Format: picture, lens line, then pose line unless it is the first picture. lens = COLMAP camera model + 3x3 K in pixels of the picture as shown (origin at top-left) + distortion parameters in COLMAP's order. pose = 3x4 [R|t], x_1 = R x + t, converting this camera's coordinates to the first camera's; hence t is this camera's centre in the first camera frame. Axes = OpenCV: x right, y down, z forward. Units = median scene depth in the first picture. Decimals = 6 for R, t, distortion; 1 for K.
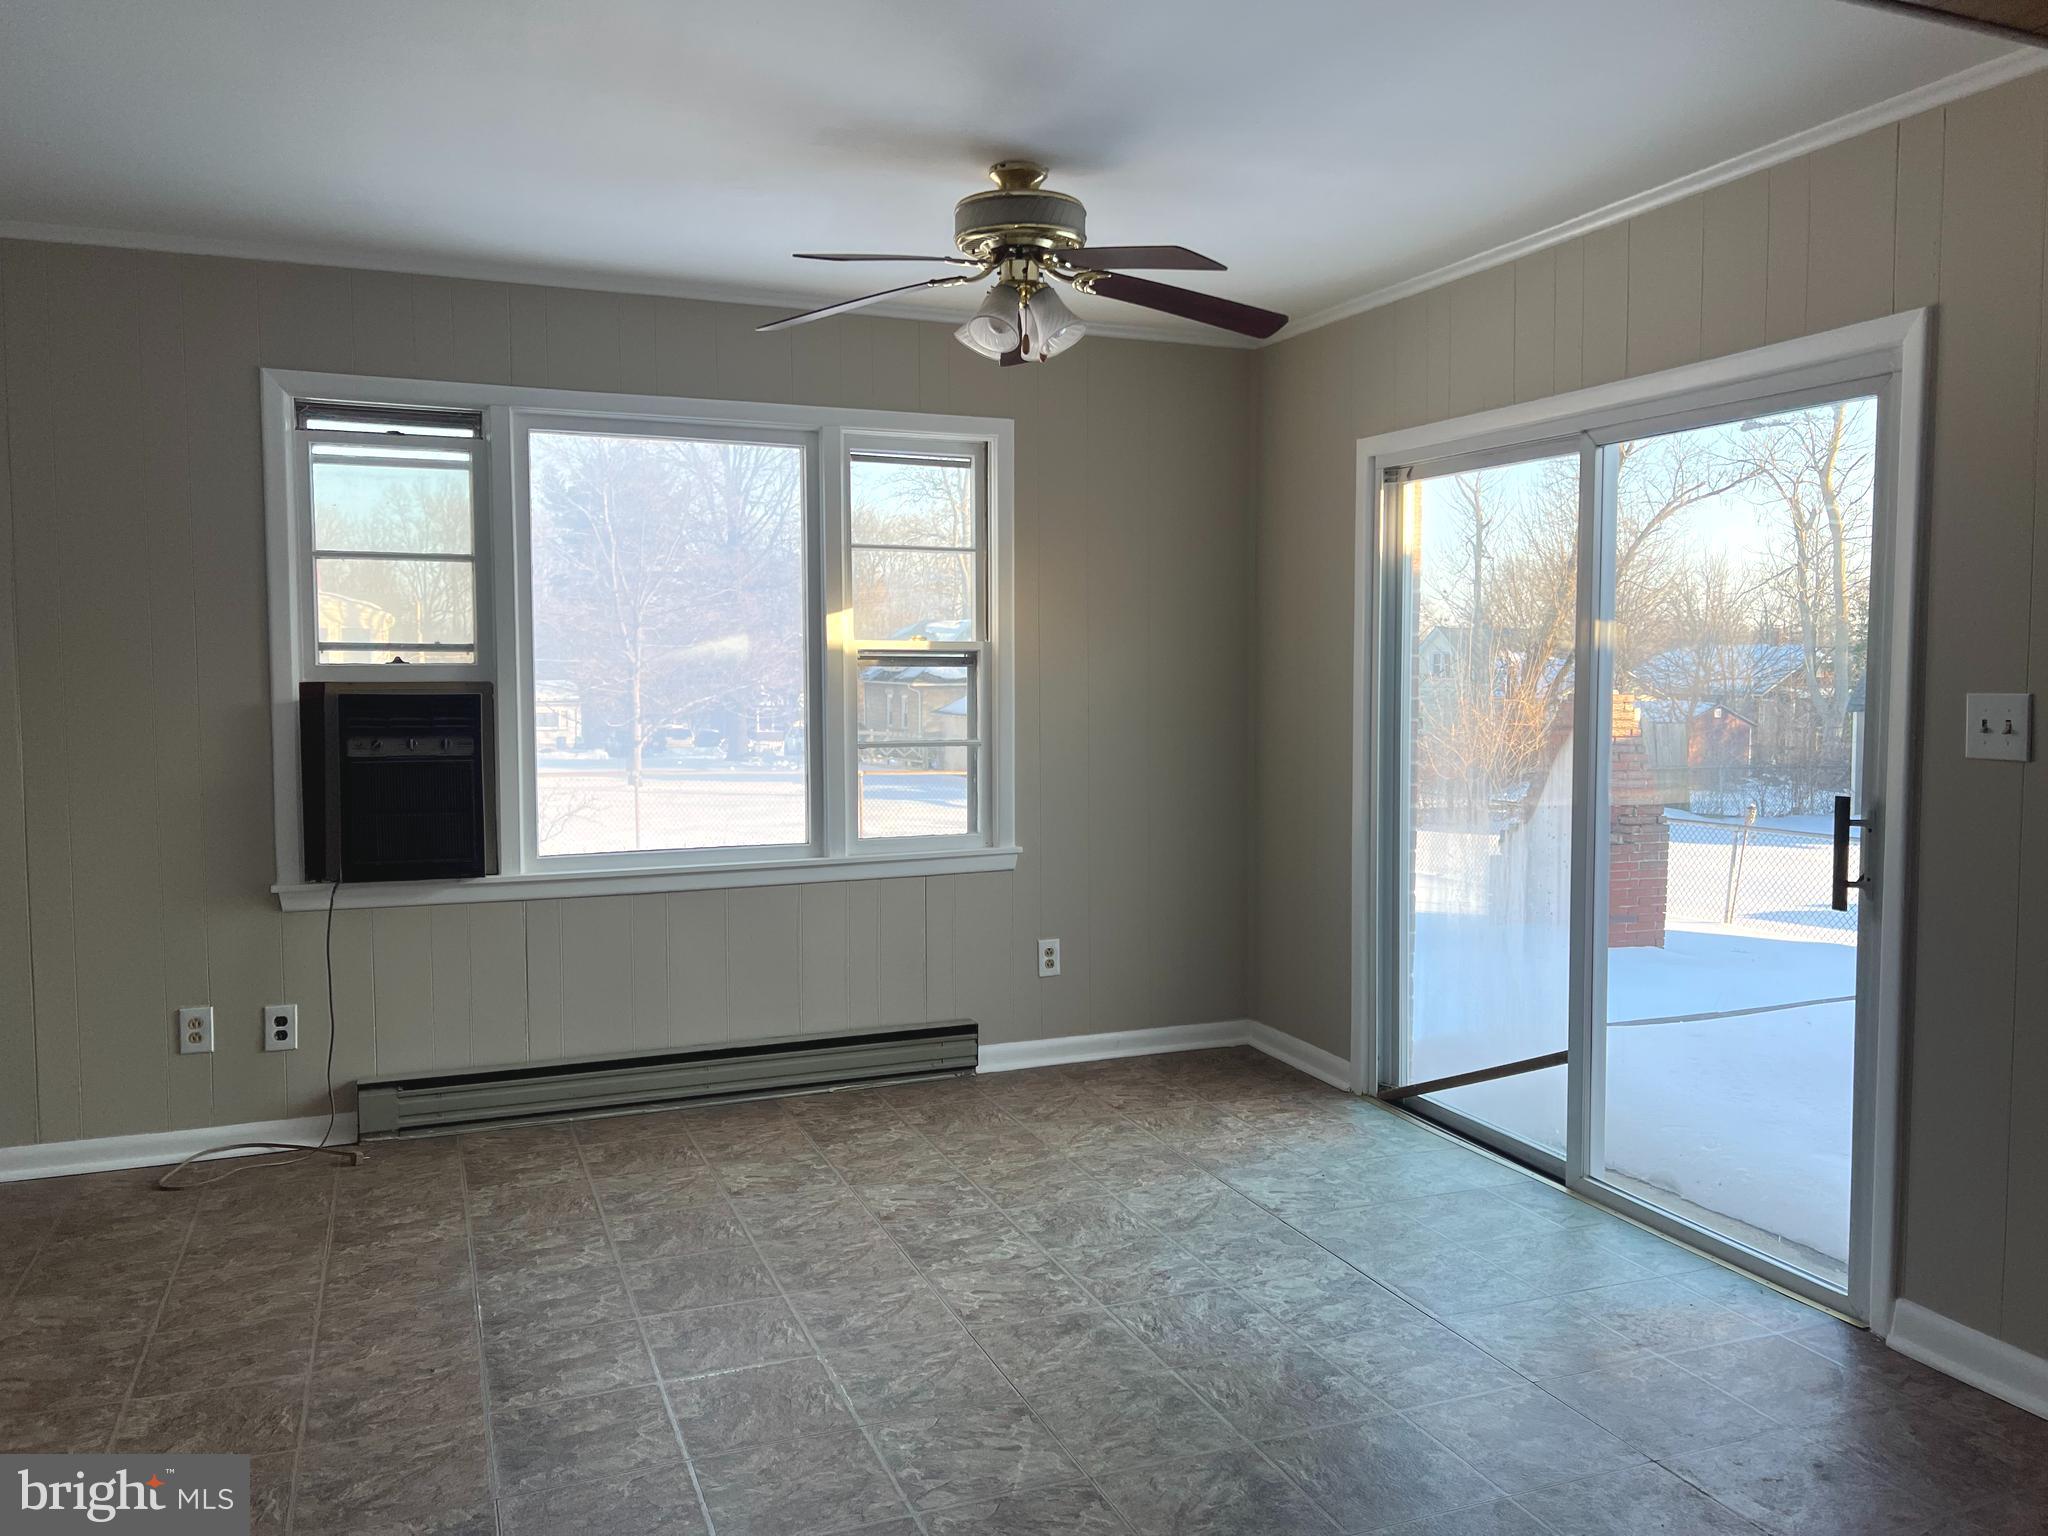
lens RADIAL K [[1541.2, 0, 1033.6], [0, 1541.2, 752.1], [0, 0, 1]] dist [0.066981, -0.073836]
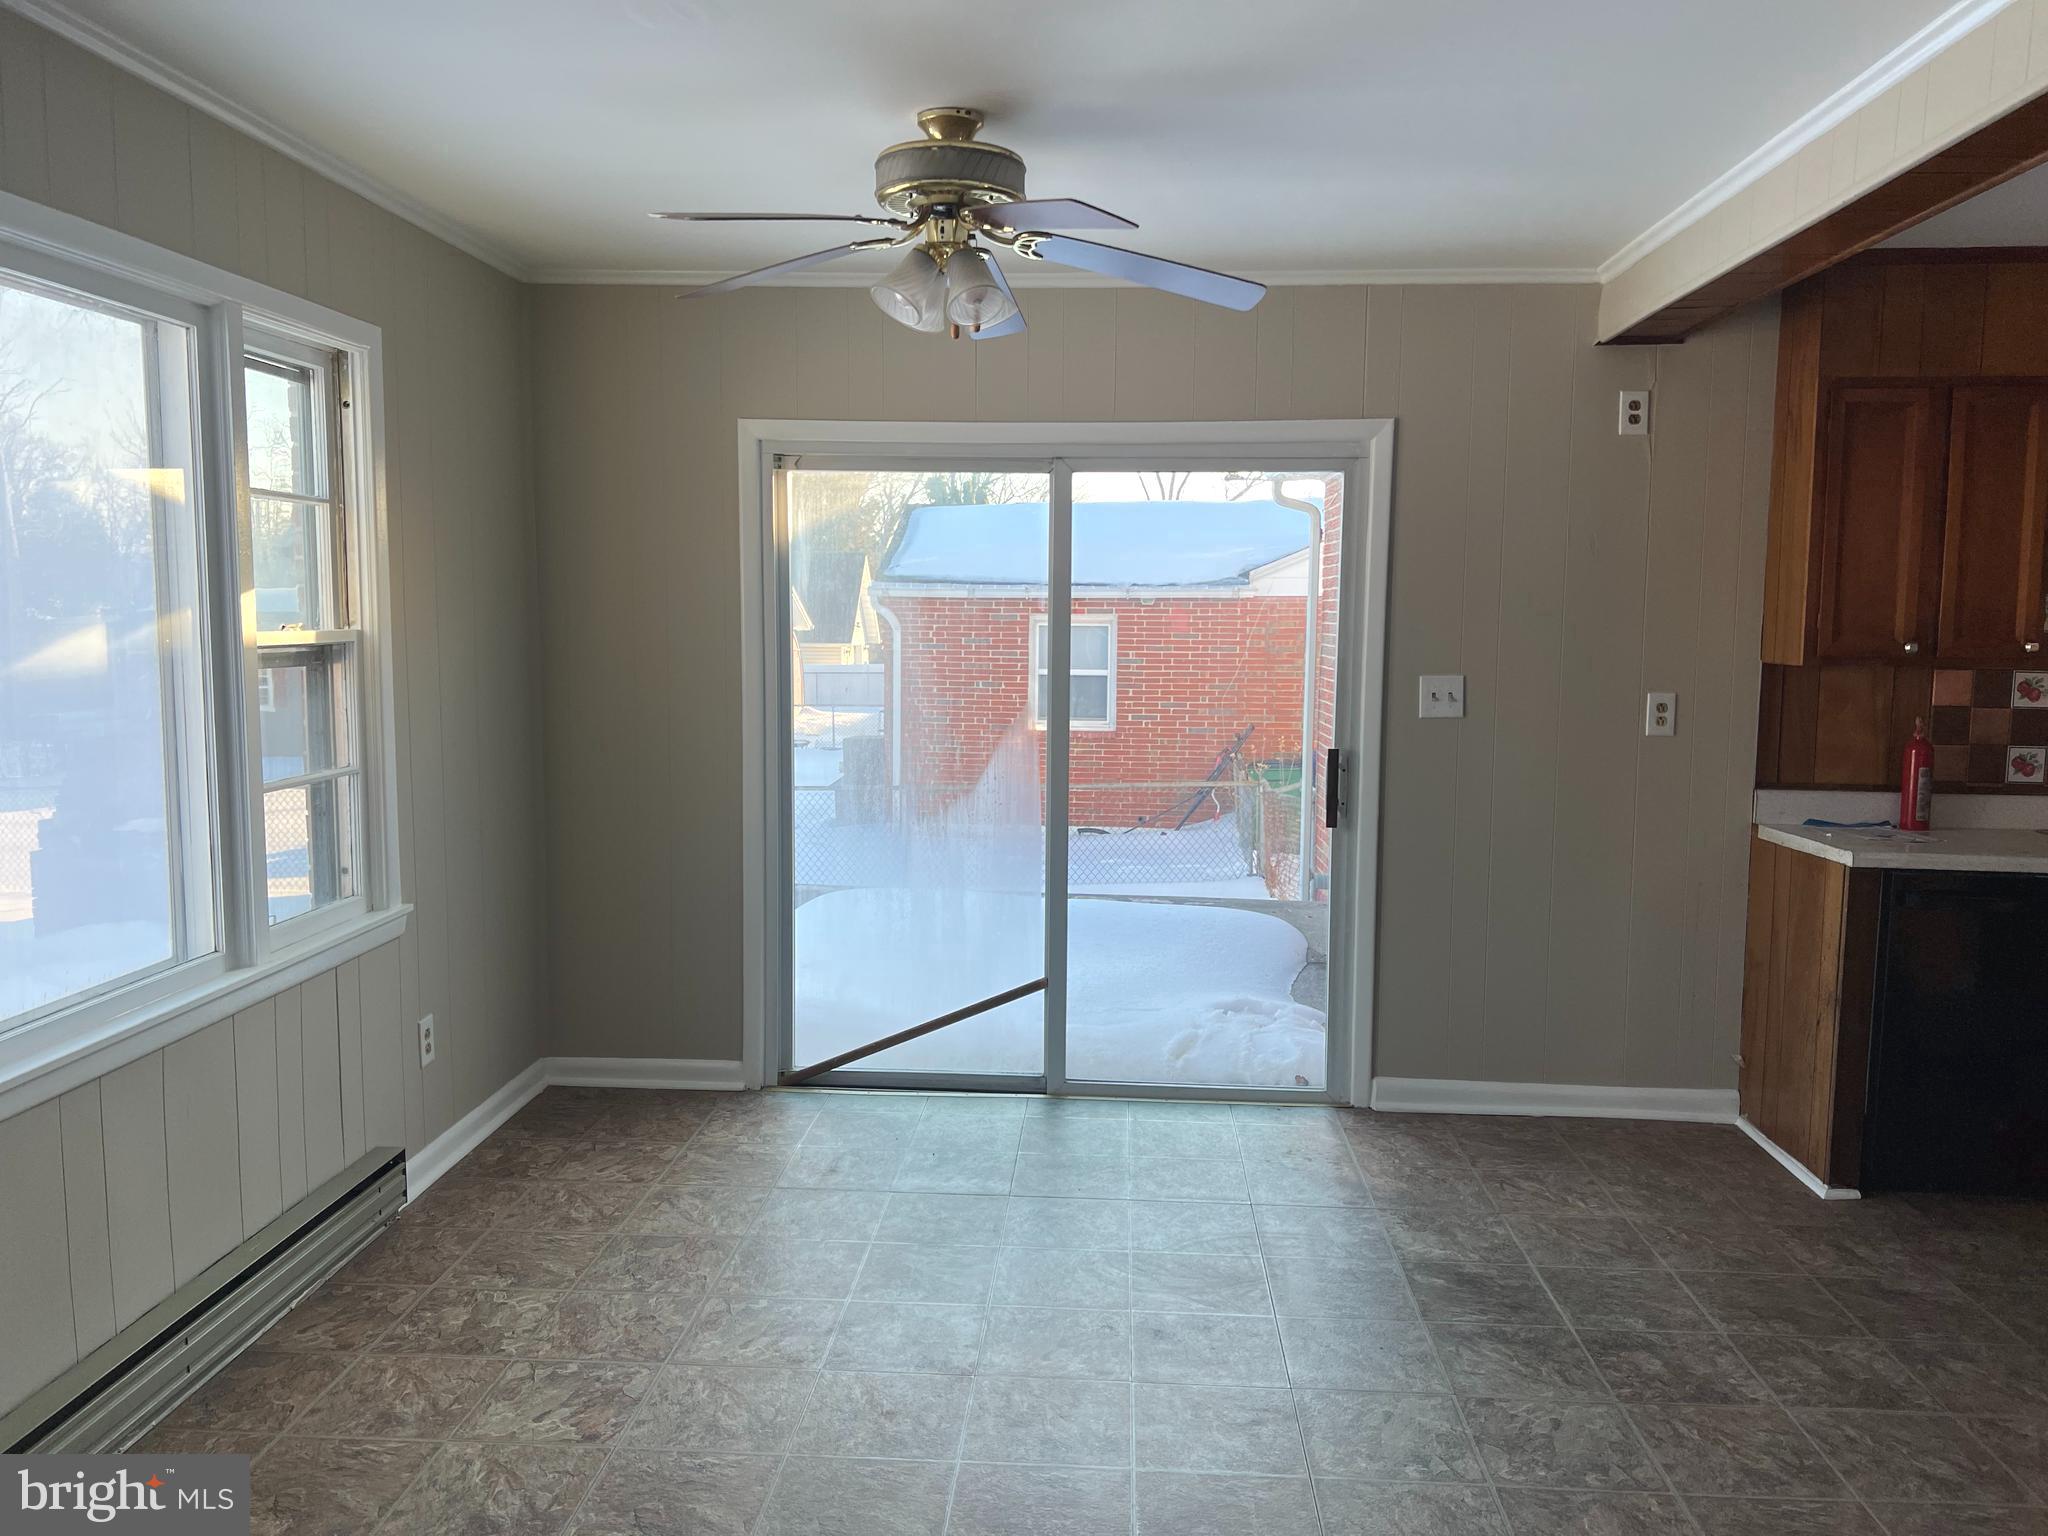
lens RADIAL K [[1541.2, 0, 1033.6], [0, 1541.2, 752.1], [0, 0, 1]] dist [0.066981, -0.073836]
pose [[0.431426, -0.082352, 0.898382, -0.653947], [0.046152, 0.996536, 0.069186, -0.059392], [-0.900967, 0.011614, 0.433732, 0.465699]]
